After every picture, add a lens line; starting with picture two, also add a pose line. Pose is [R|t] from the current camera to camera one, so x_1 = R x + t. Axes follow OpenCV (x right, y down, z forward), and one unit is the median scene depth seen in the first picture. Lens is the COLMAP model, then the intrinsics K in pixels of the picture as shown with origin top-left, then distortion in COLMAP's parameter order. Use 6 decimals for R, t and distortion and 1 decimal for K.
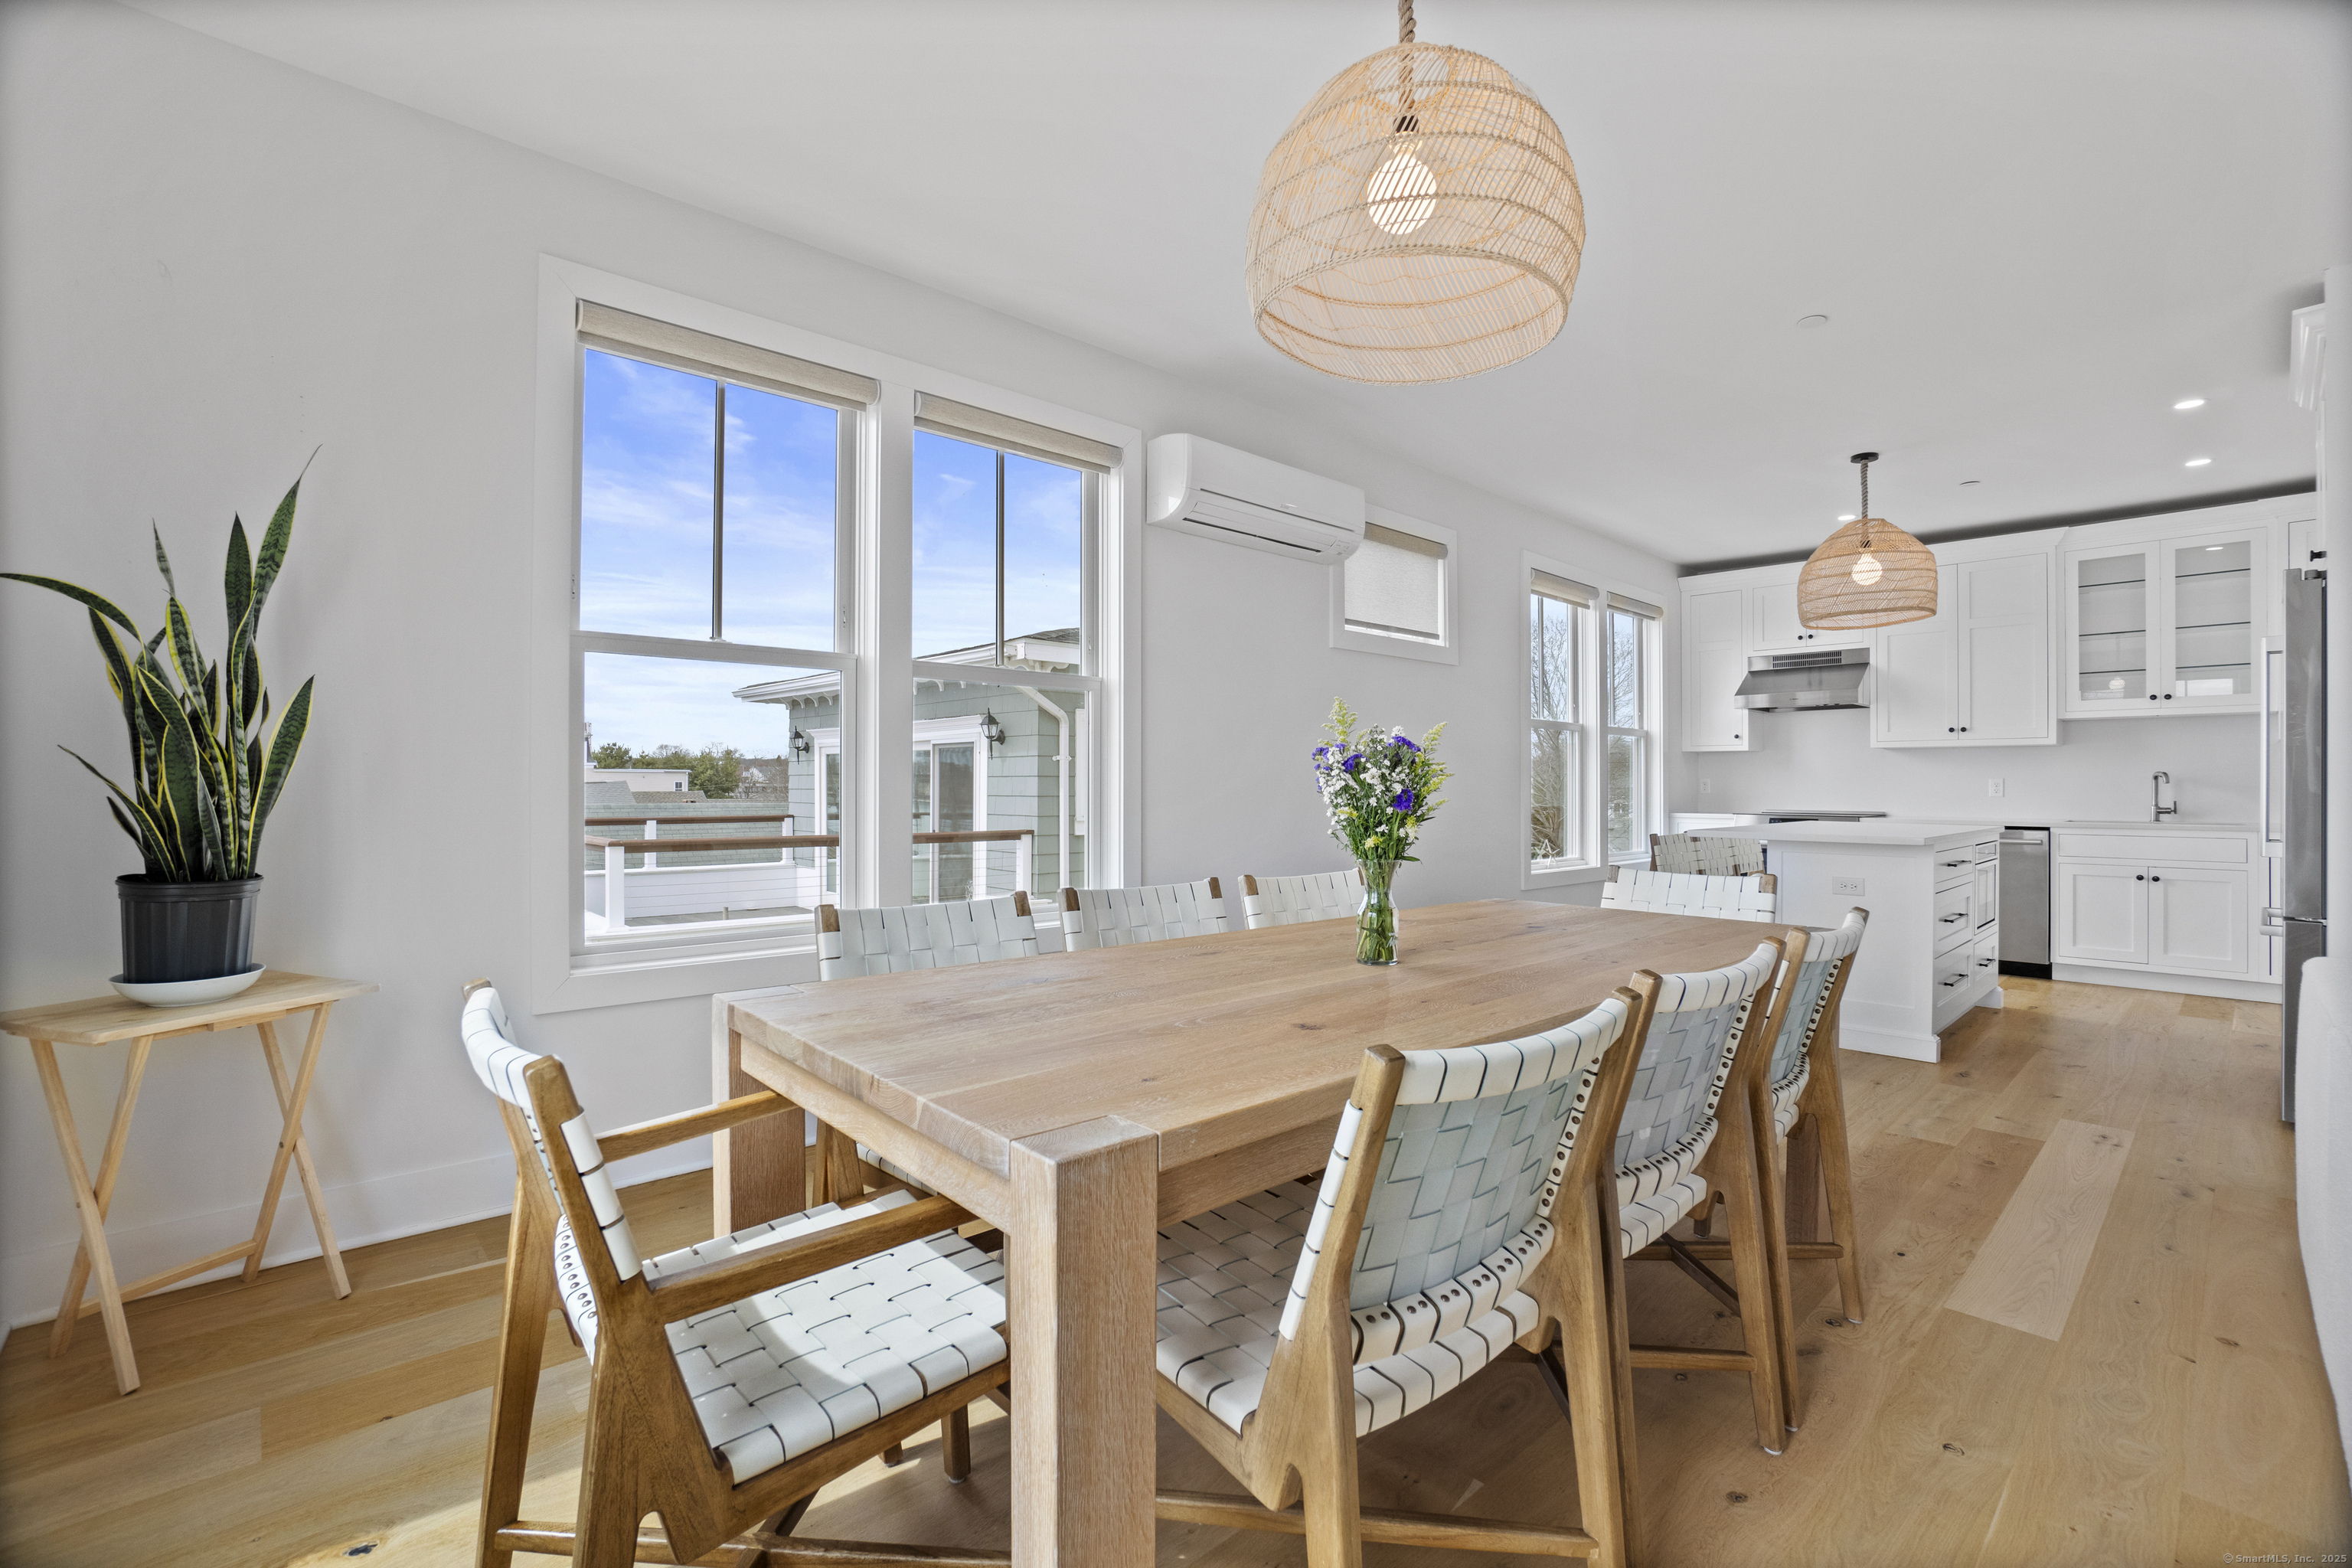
lens RADIAL K [[1039.1, 0, 1168.5], [0, 1039.1, 783.2], [0, 0, 1]] dist [-0.064078, 0.021875]
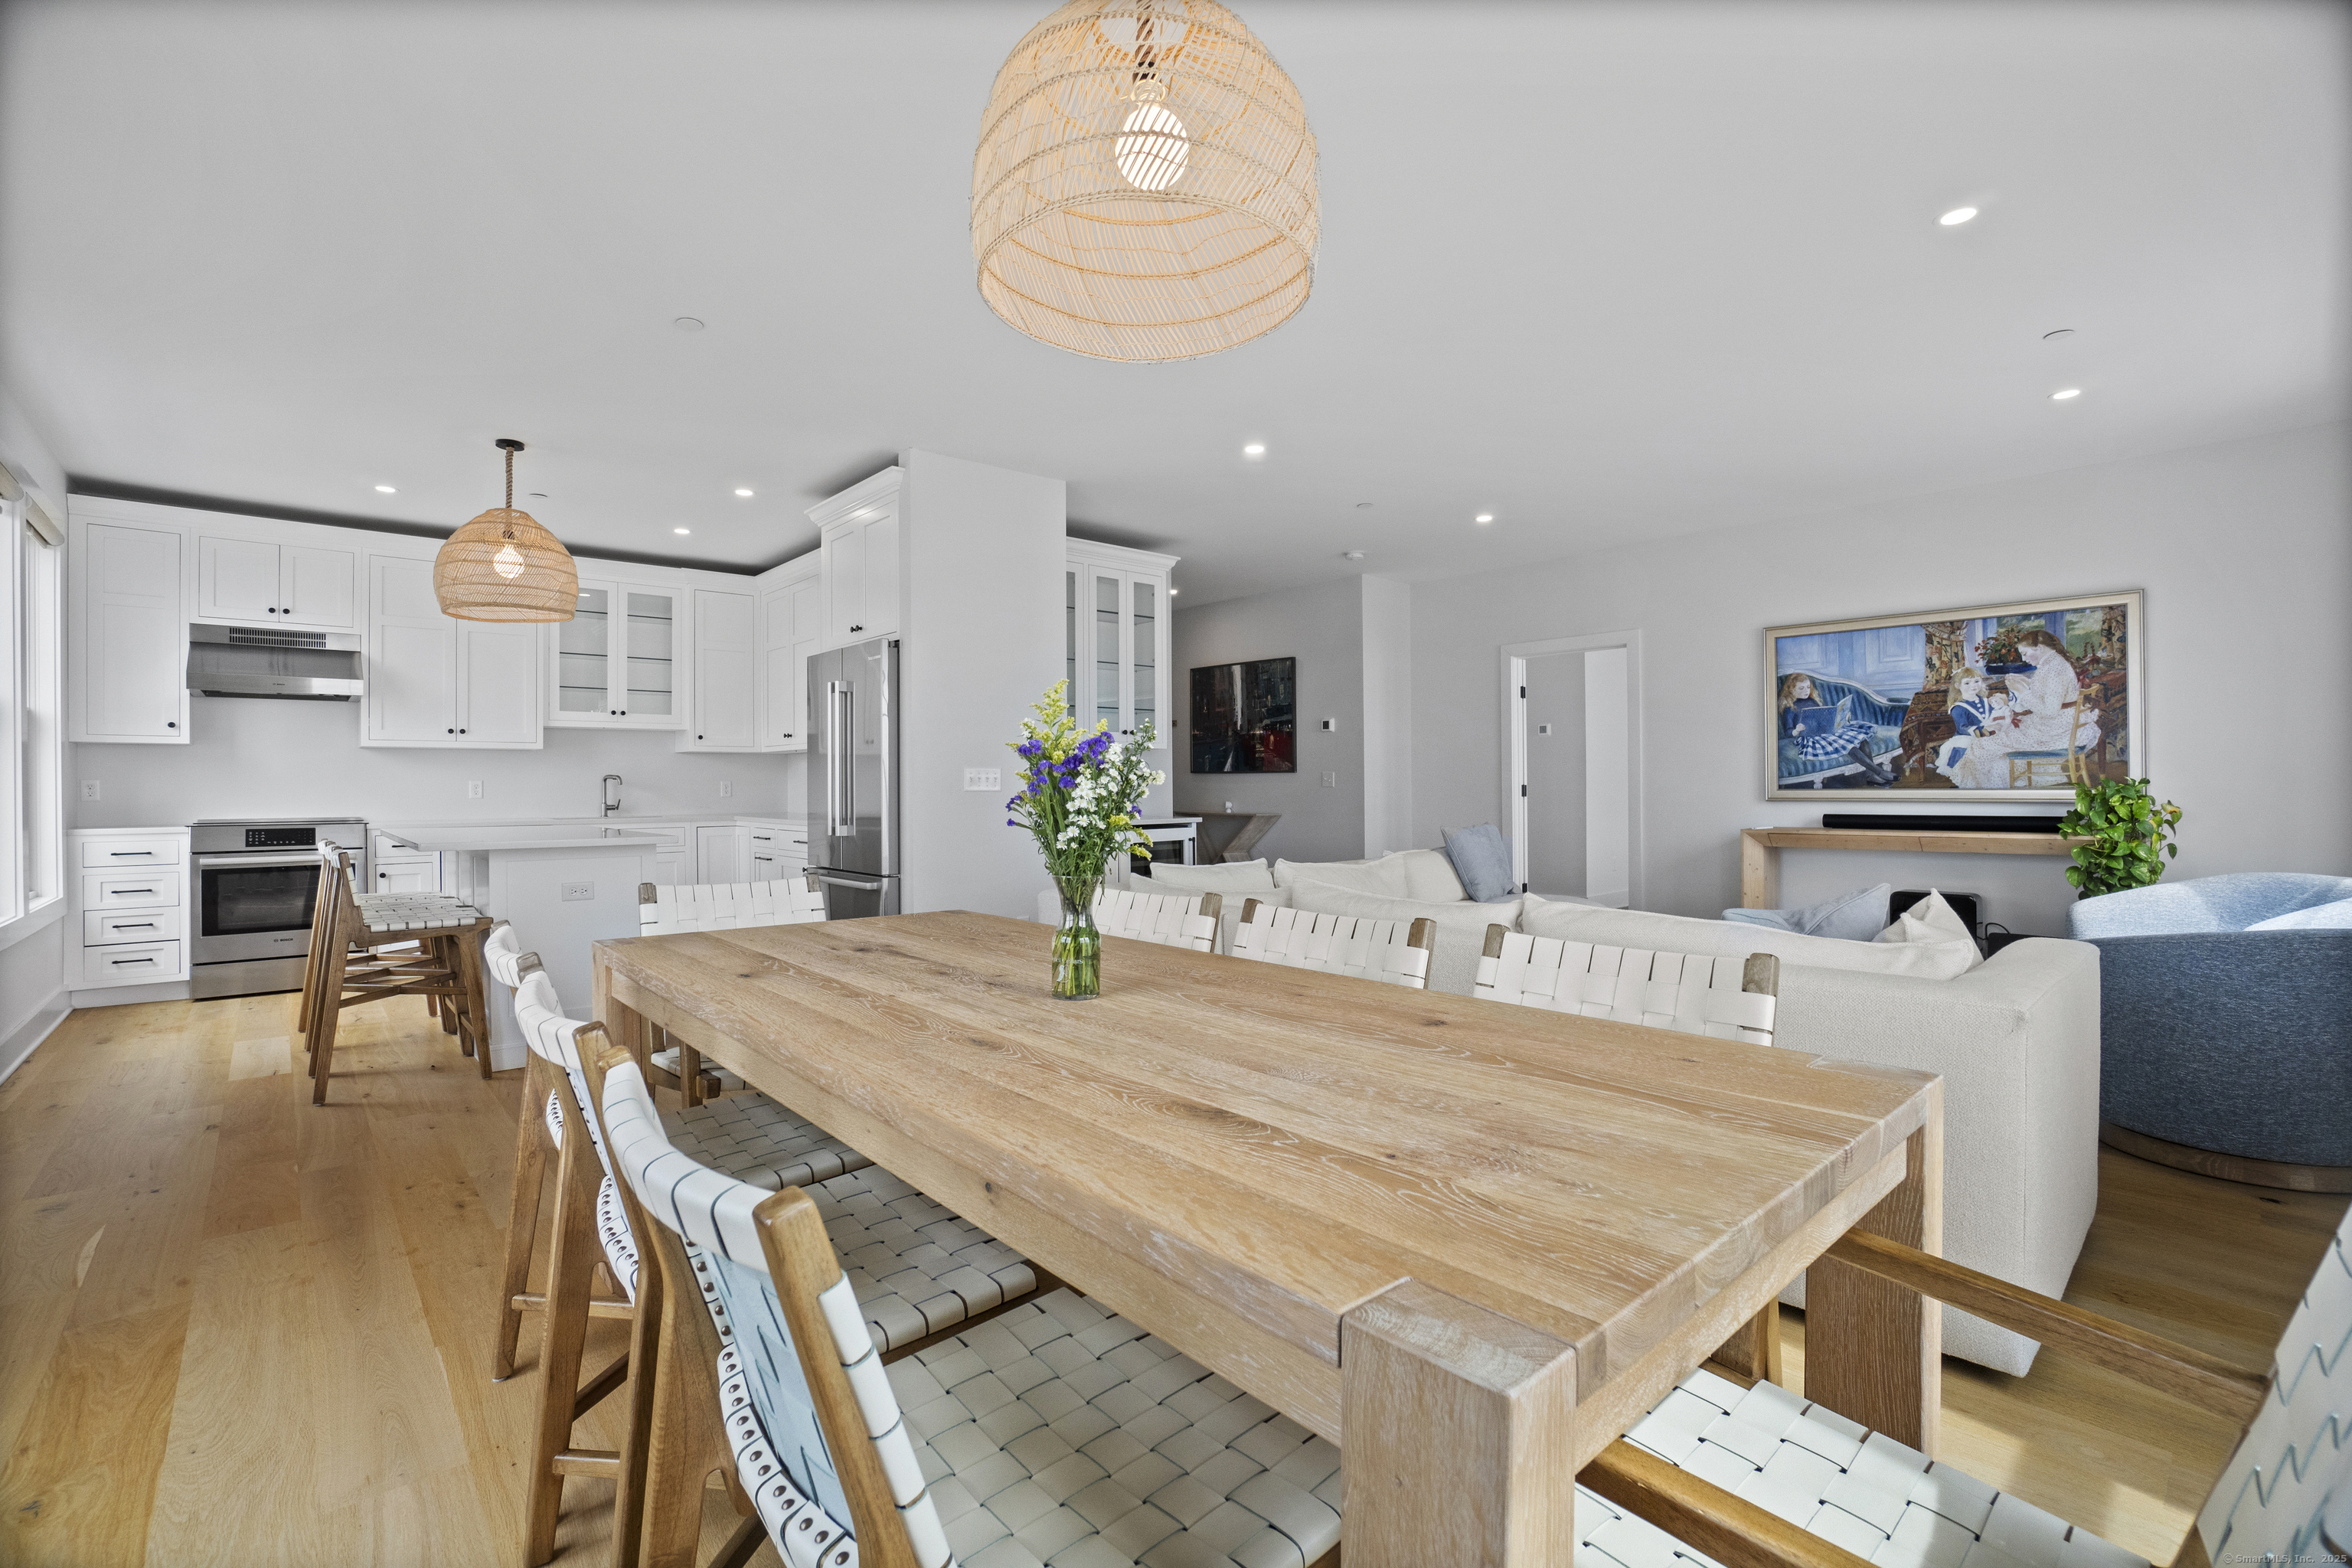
lens RADIAL K [[1039.1, 0, 1168.5], [0, 1039.1, 783.2], [0, 0, 1]] dist [-0.064078, 0.021875]
pose [[0.006735, -0.002234, 0.999975, -0.220492], [0.004046, 0.999989, 0.002207, -0.001509], [-0.999969, 0.004031, 0.006744, 0.311029]]
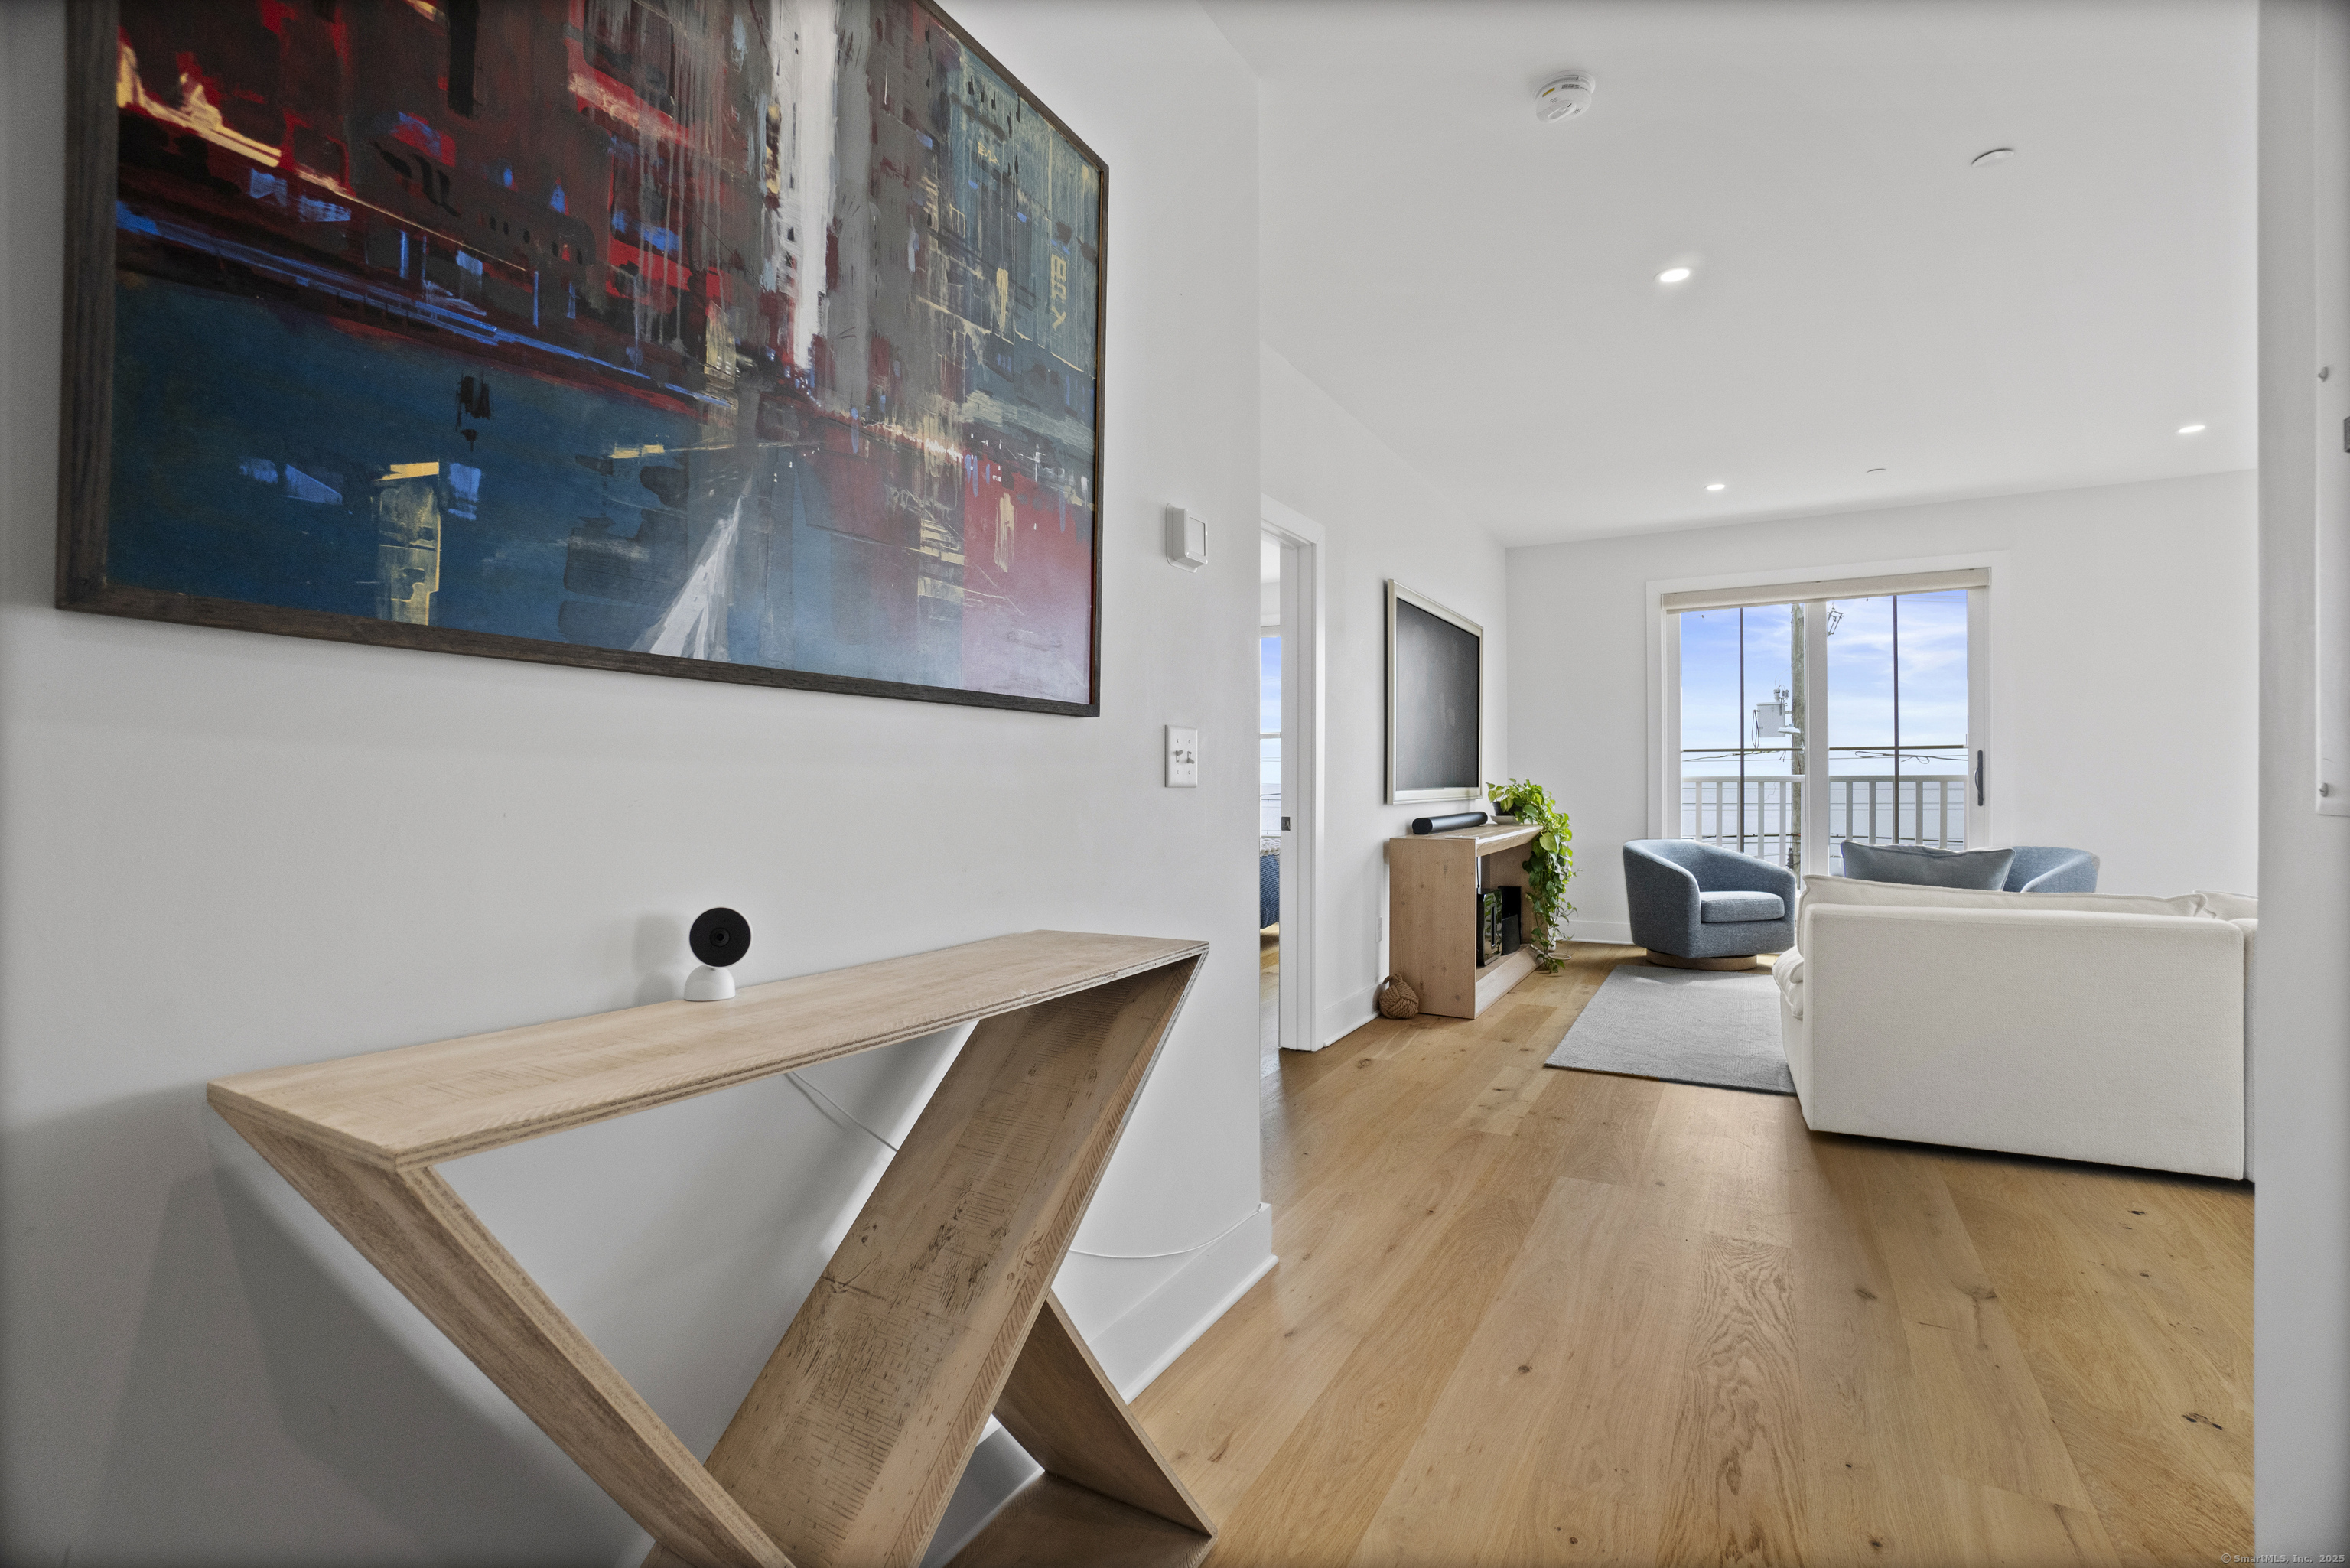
lens RADIAL K [[1038.1, 0, 1167.5], [0, 1038.1, 783.2], [0, 0, 1]] dist [-0.064078, 0.021875]
pose [[-0.952019, -0.002460, -0.306029, 1.285635], [-0.002477, 0.999997, -0.000333, 0.006674], [0.306029, 0.000441, -0.952022, 0.433111]]
